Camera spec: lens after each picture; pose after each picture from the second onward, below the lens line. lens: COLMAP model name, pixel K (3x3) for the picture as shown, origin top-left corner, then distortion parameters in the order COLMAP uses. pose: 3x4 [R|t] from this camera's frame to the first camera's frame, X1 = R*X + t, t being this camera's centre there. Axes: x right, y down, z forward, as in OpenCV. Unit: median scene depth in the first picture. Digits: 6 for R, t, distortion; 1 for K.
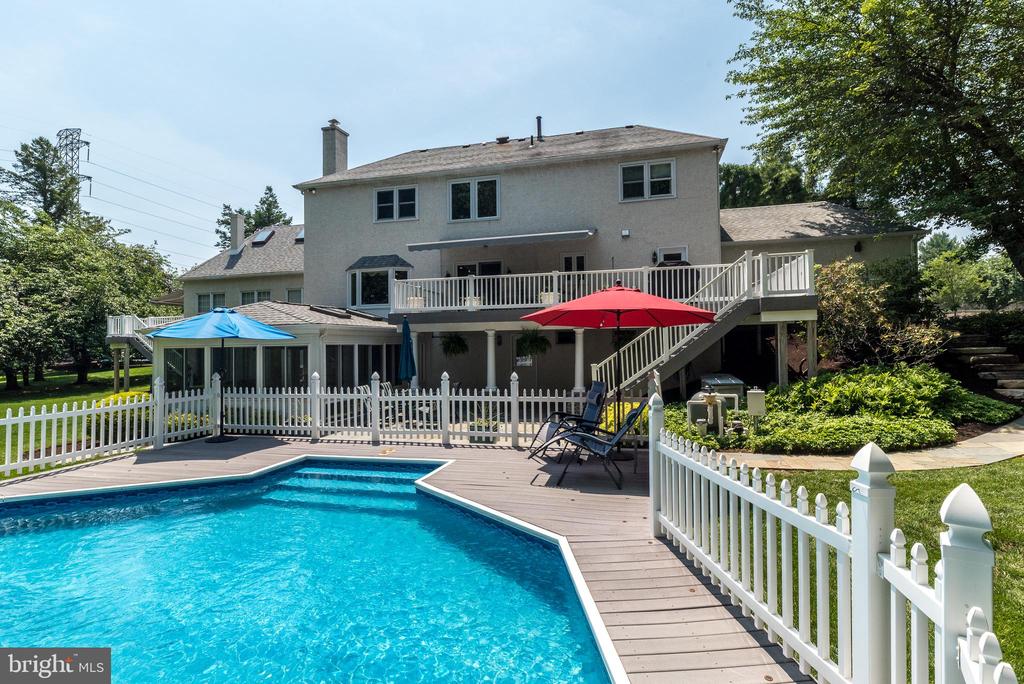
lens RADIAL K [[447.4, 0, 519.2], [0, 447.4, 339.0], [0, 0, 1]] dist [0.004949, 0.002477]
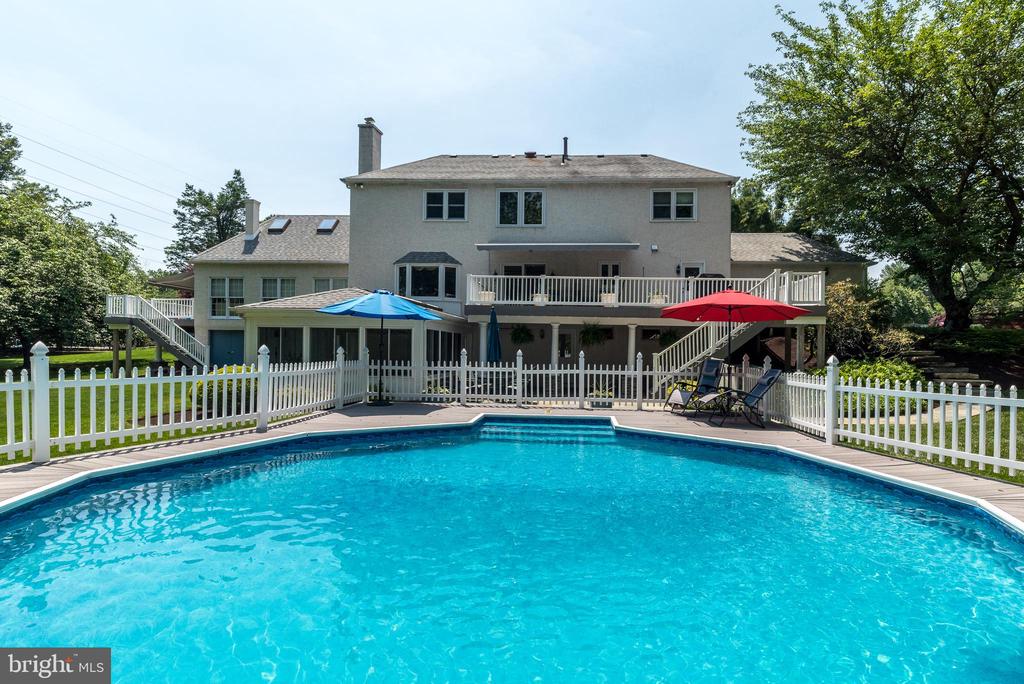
lens RADIAL K [[447.4, 0, 506.1], [0, 447.4, 349.4], [0, 0, 1]] dist [0.004949, 0.002477]
pose [[0.986820, 0.034884, 0.158014, -0.304152], [-0.036646, 0.999294, 0.008255, 0.035385], [-0.157615, -0.013937, 0.987402, -0.107942]]
